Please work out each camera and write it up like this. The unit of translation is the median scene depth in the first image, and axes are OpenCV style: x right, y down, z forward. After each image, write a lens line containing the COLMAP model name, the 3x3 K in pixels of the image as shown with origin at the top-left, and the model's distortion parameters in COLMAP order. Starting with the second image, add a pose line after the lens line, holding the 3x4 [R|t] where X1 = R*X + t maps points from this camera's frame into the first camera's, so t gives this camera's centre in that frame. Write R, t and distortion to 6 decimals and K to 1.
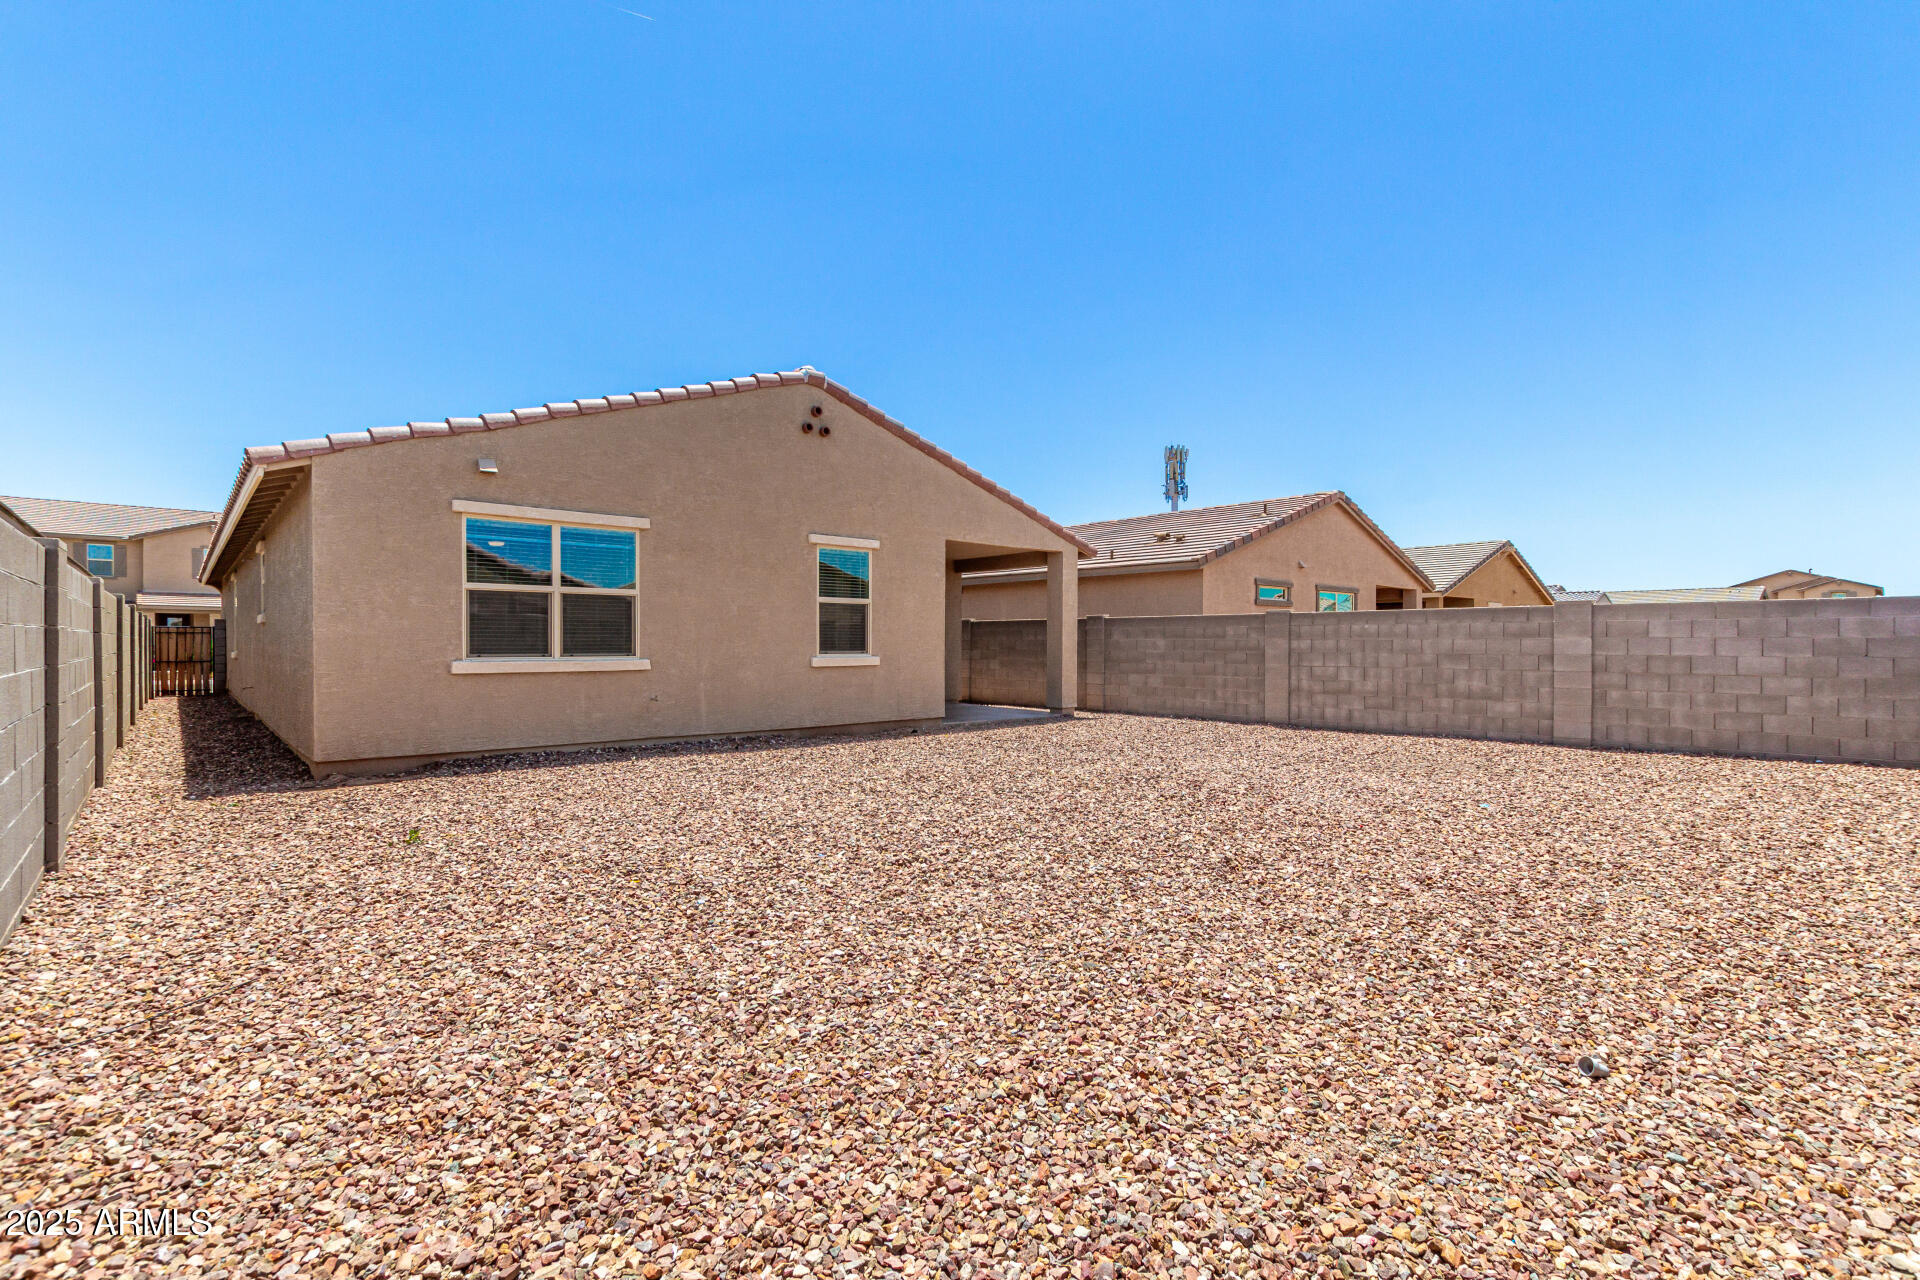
lens RADIAL K [[879.9, 0, 969.1], [0, 879.9, 646.4], [0, 0, 1]] dist [0.000794, 0.000449]
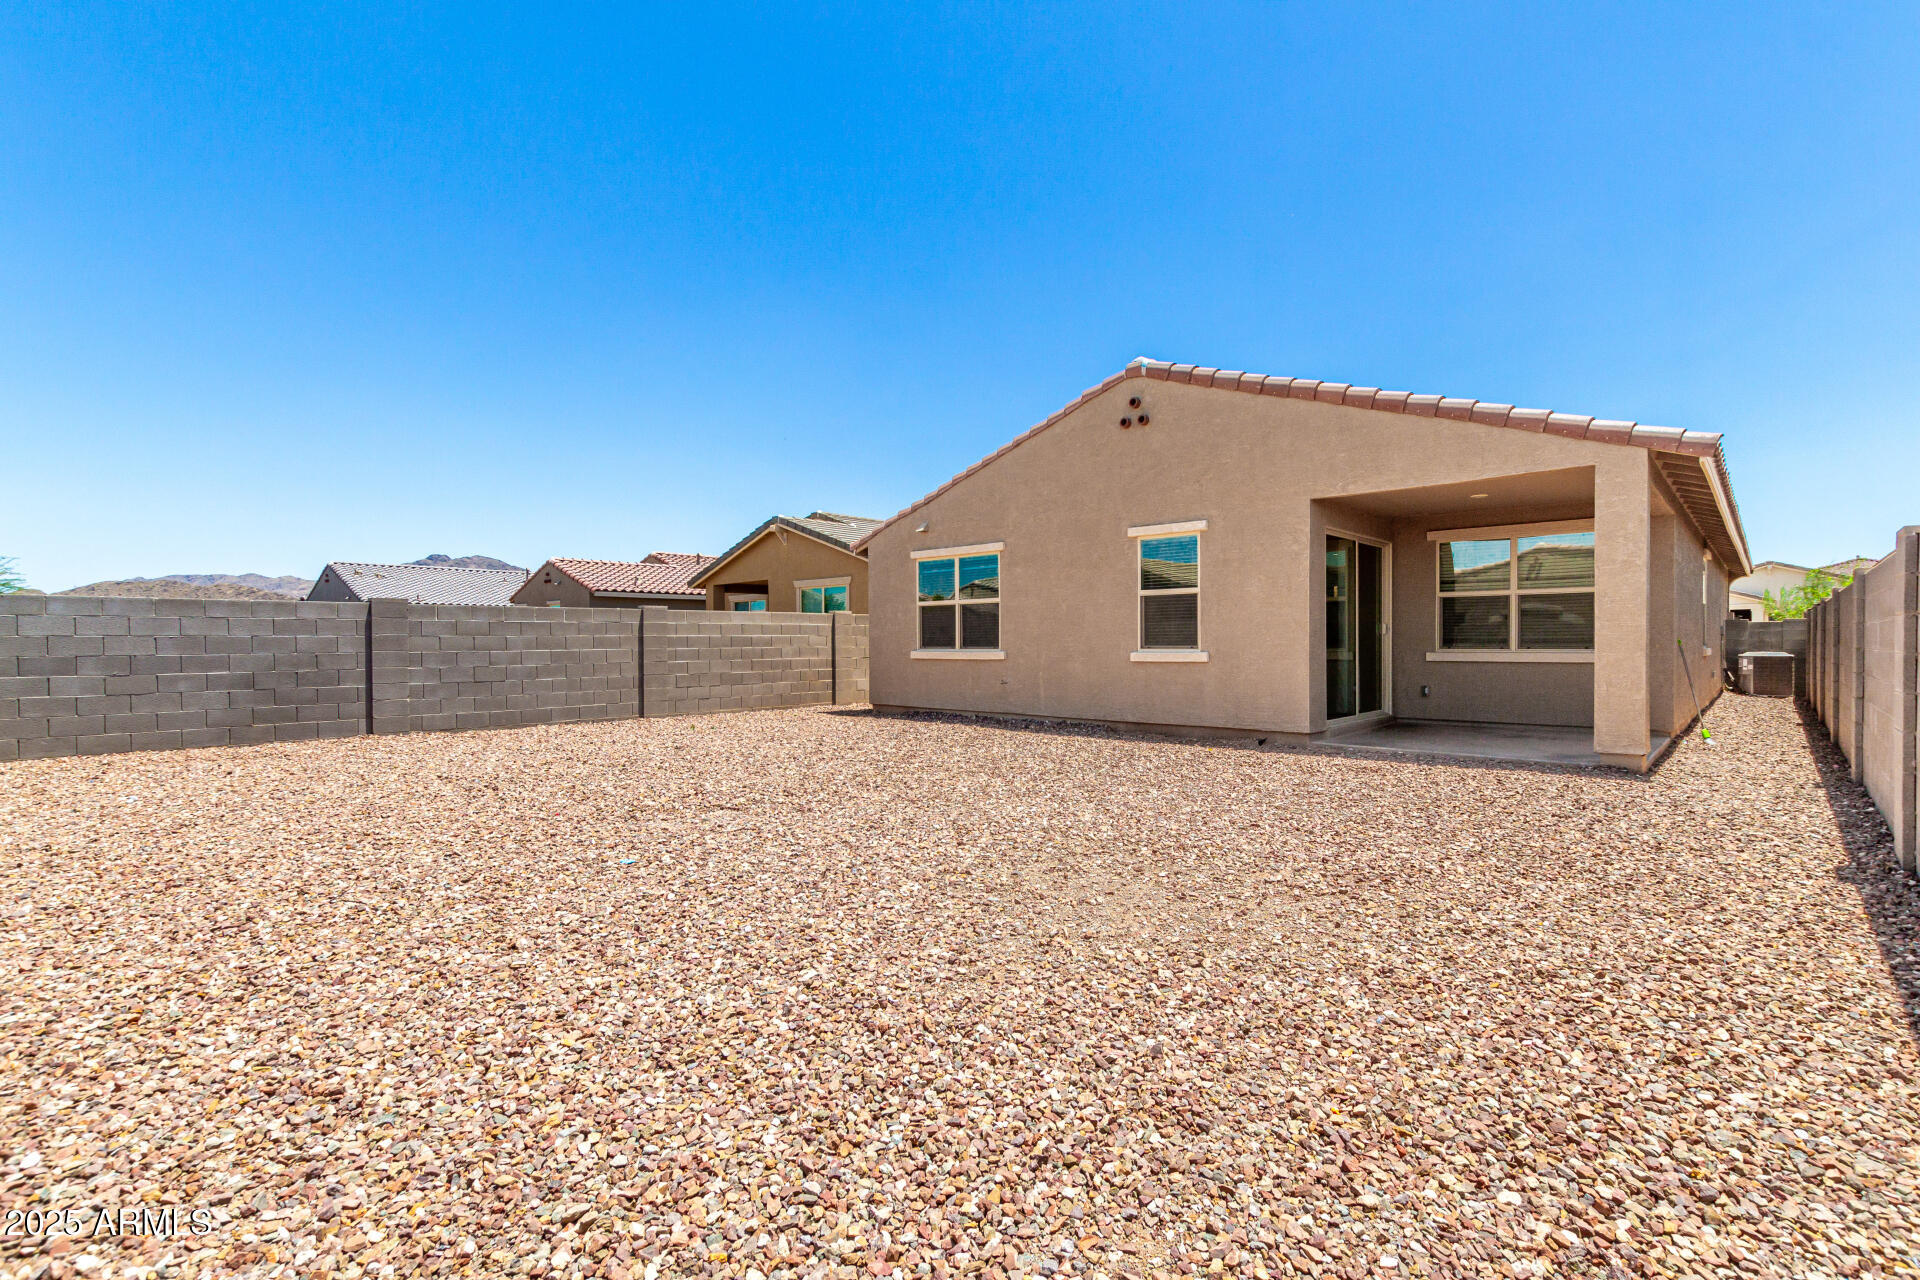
lens RADIAL K [[879.9, 0, 963.6], [0, 879.9, 643.1], [0, 0, 1]] dist [0.000794, 0.000449]
pose [[0.098693, 0.003974, -0.995110, 0.789145], [0.006793, 0.999966, 0.004667, -0.003608], [0.995095, -0.007221, 0.098663, 0.708974]]
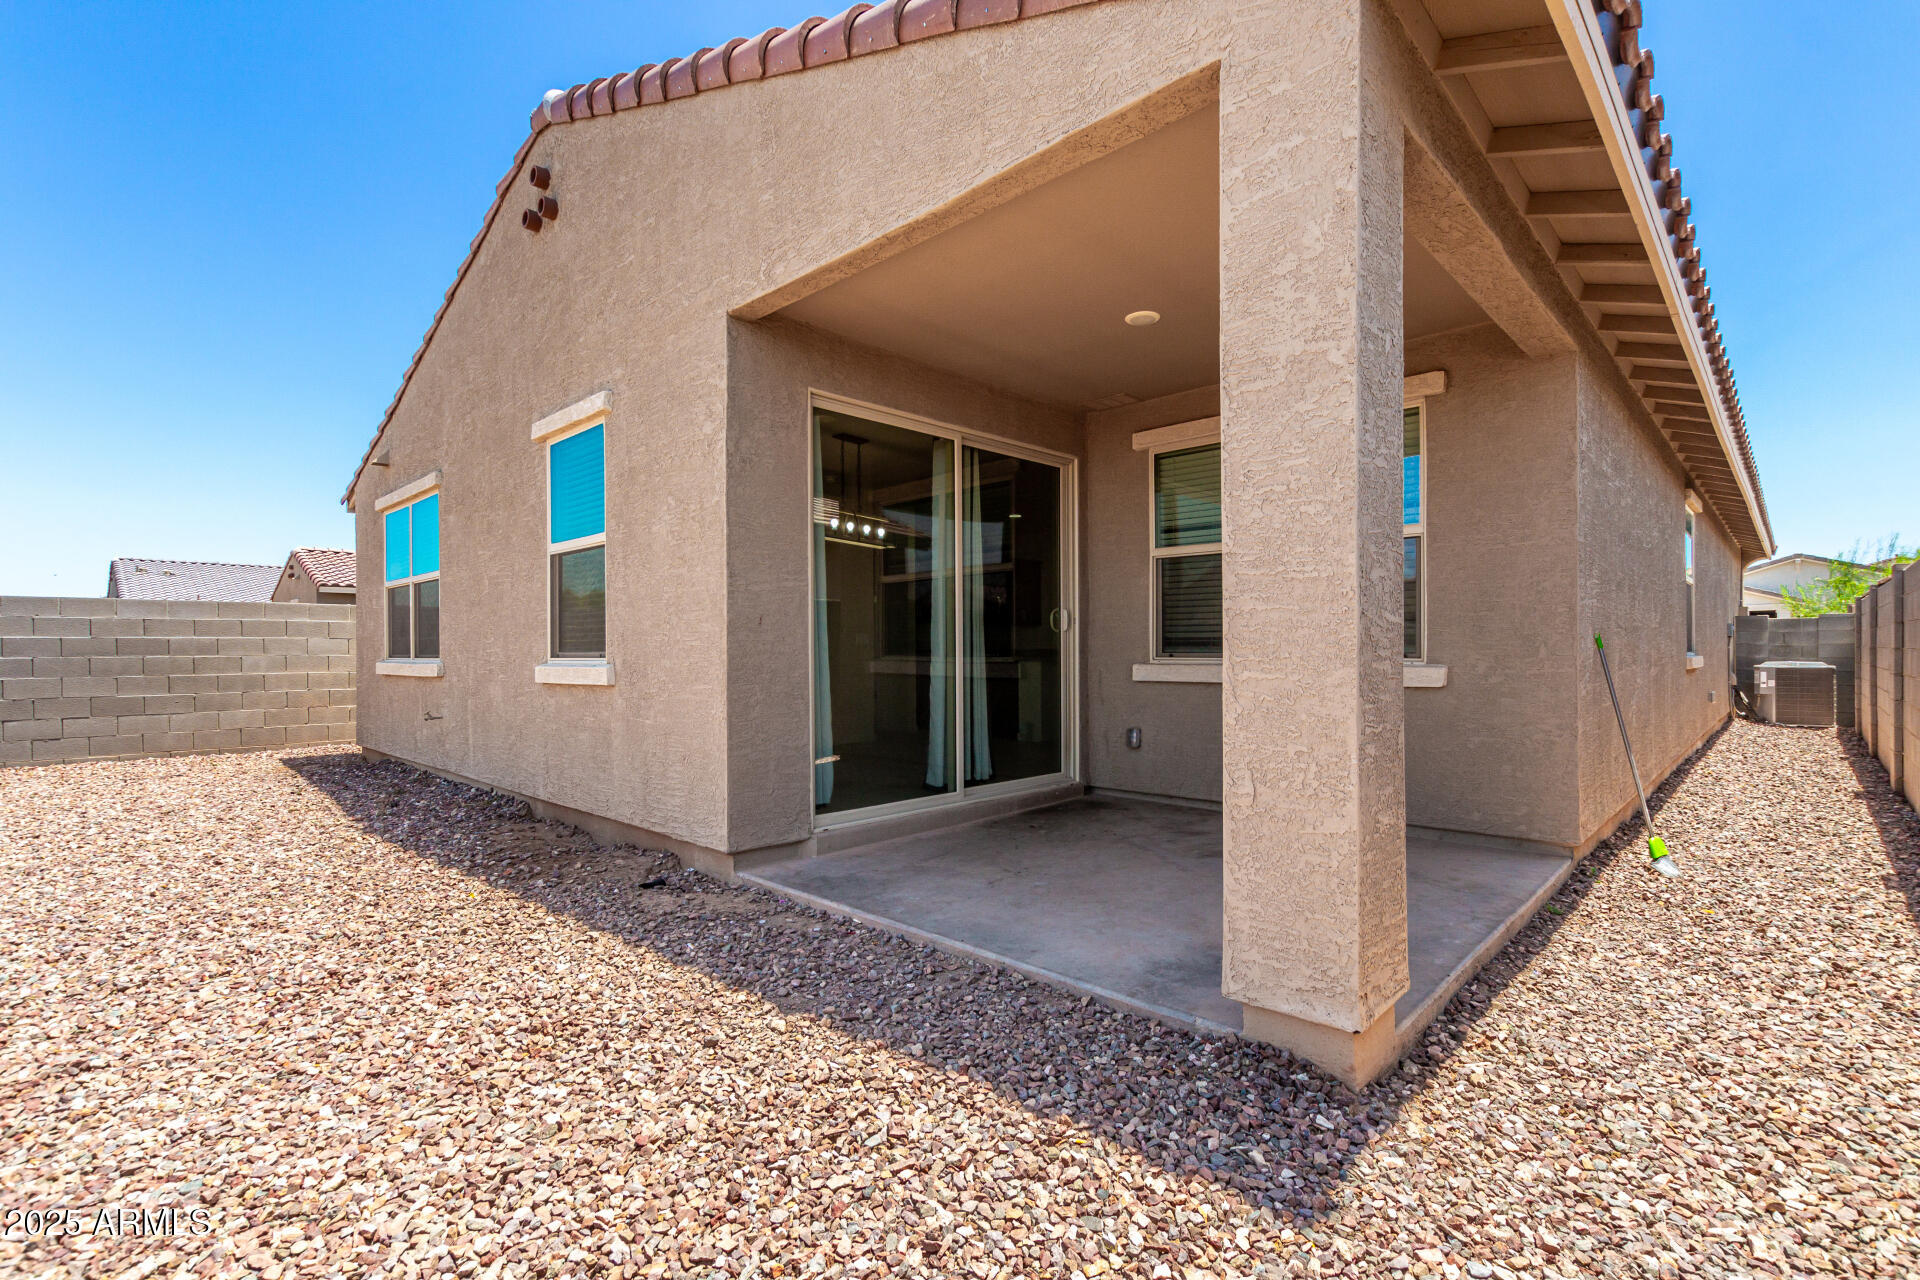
lens RADIAL K [[879.9, 0, 967.7], [0, 879.9, 642.7], [0, 0, 1]] dist [0.000794, 0.000449]
pose [[0.083629, -0.006361, -0.996477, 0.348807], [0.007657, 0.999954, -0.005741, 0.004699], [0.996468, -0.007150, 0.083674, 1.199305]]
